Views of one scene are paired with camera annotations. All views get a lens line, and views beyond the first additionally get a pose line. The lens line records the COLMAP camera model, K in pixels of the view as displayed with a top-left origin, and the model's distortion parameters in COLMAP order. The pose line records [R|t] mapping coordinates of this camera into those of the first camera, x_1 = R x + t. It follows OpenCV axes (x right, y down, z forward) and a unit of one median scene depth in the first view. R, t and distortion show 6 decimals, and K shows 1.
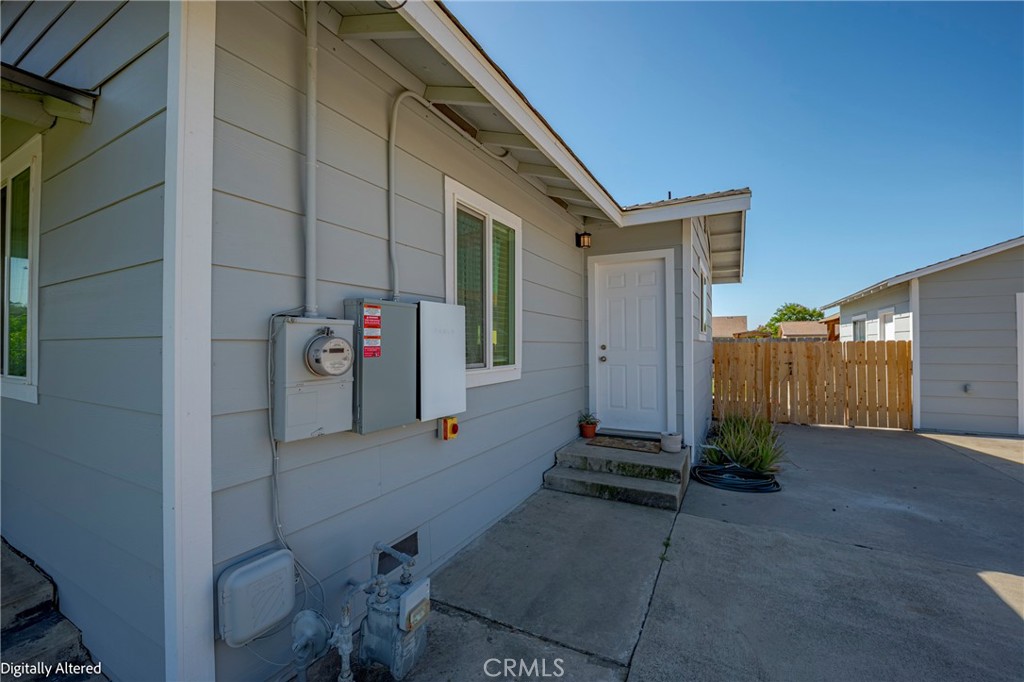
lens RADIAL K [[421.5, 0, 512.0], [0, 421.5, 341.0], [0, 0, 1]] dist [-0.016427, 0.000000]
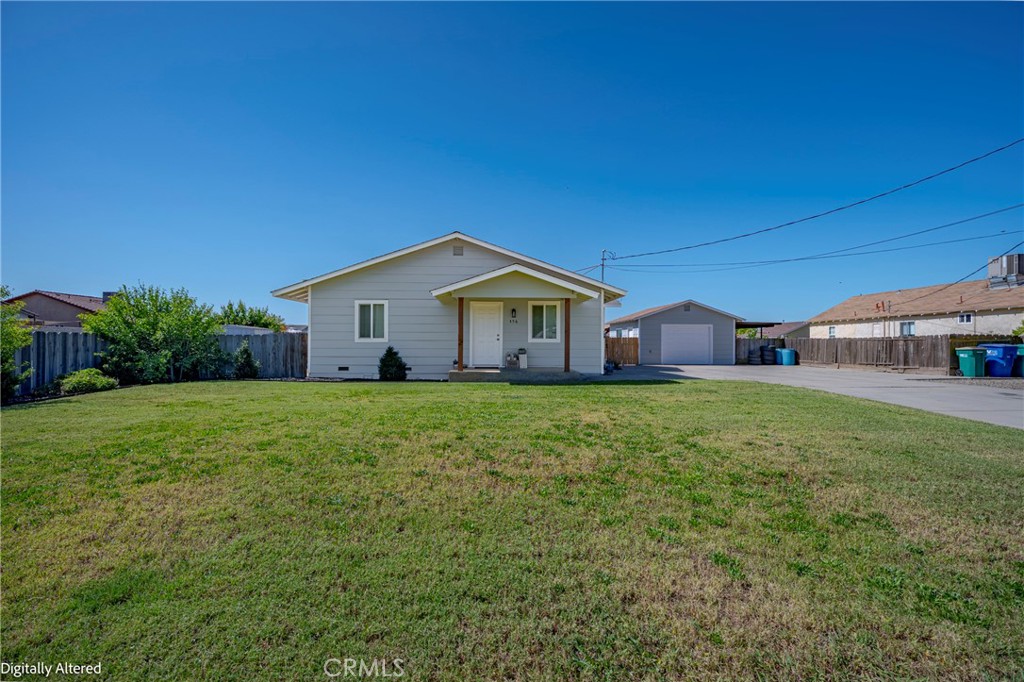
lens RADIAL K [[415.4, 0, 512.0], [0, 415.4, 341.0], [0, 0, 1]] dist [-0.016599, -0.000081]
pose [[0.857838, 0.010218, 0.513819, -2.539519], [-0.011487, 0.999934, -0.000708, 0.071151], [-0.513792, -0.005295, 0.857898, -2.092082]]
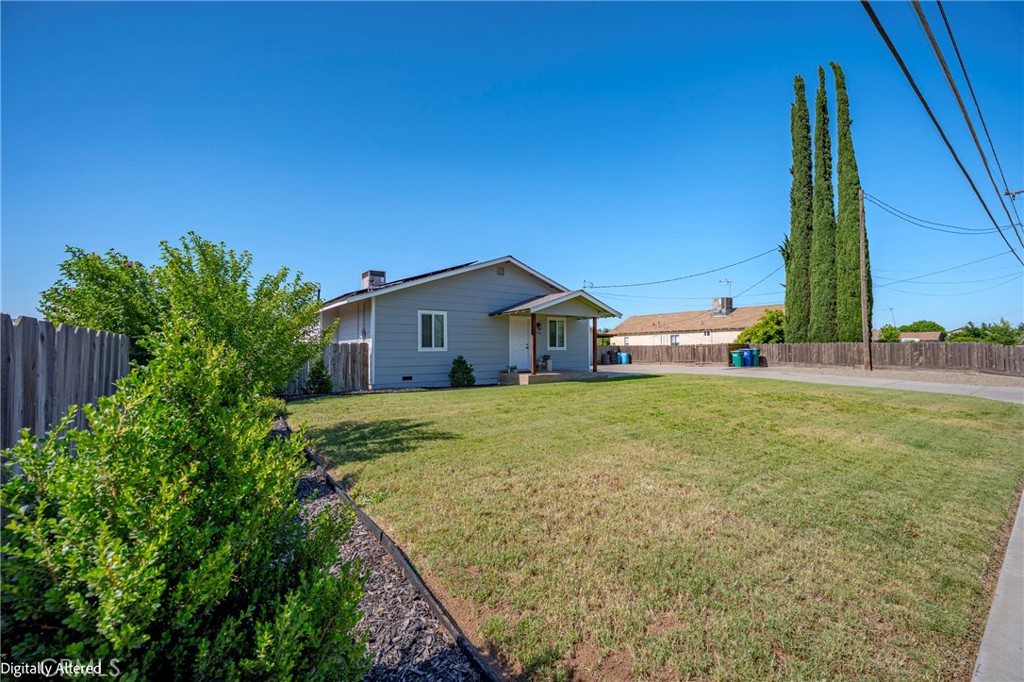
lens RADIAL K [[415.4, 0, 512.0], [0, 415.4, 341.0], [0, 0, 1]] dist [-0.016599, -0.000081]
pose [[0.429469, 0.020144, 0.902857, -4.515960], [-0.003646, 0.999782, -0.020571, 0.073396], [-0.903074, 0.005543, 0.429448, -0.805904]]
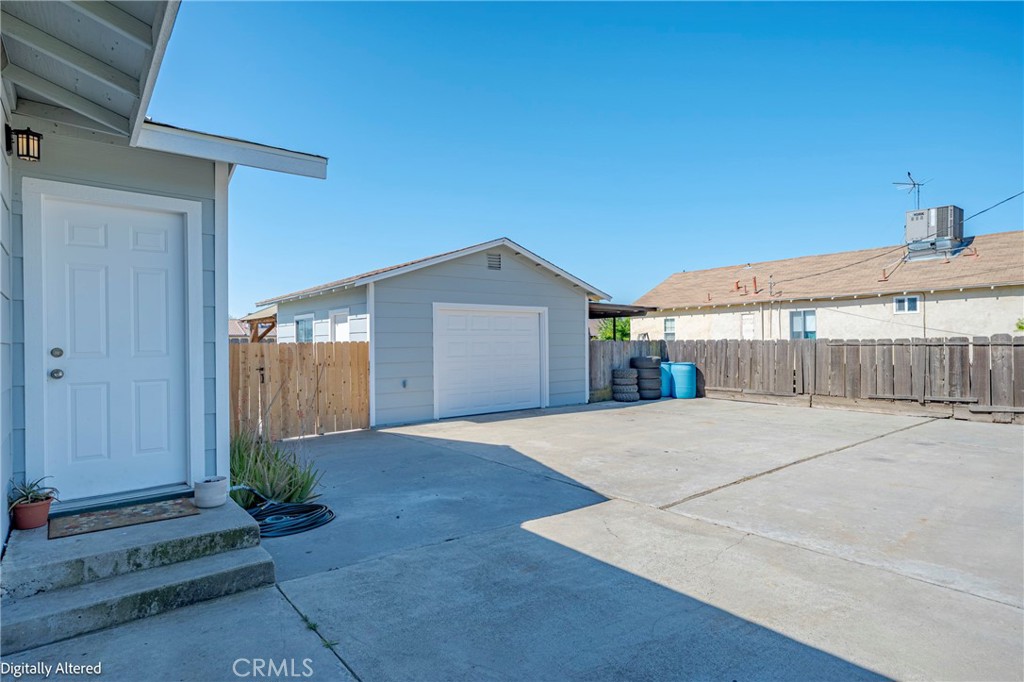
lens RADIAL K [[547.3, 0, 512.0], [0, 547.3, 341.0], [0, 0, 1]] dist [0.002840, 0.001114]
pose [[0.396050, 0.001581, 0.918228, -0.234186], [0.002276, 0.999994, -0.002703, 0.003871], [-0.918226, 0.003161, 0.396044, 0.216428]]
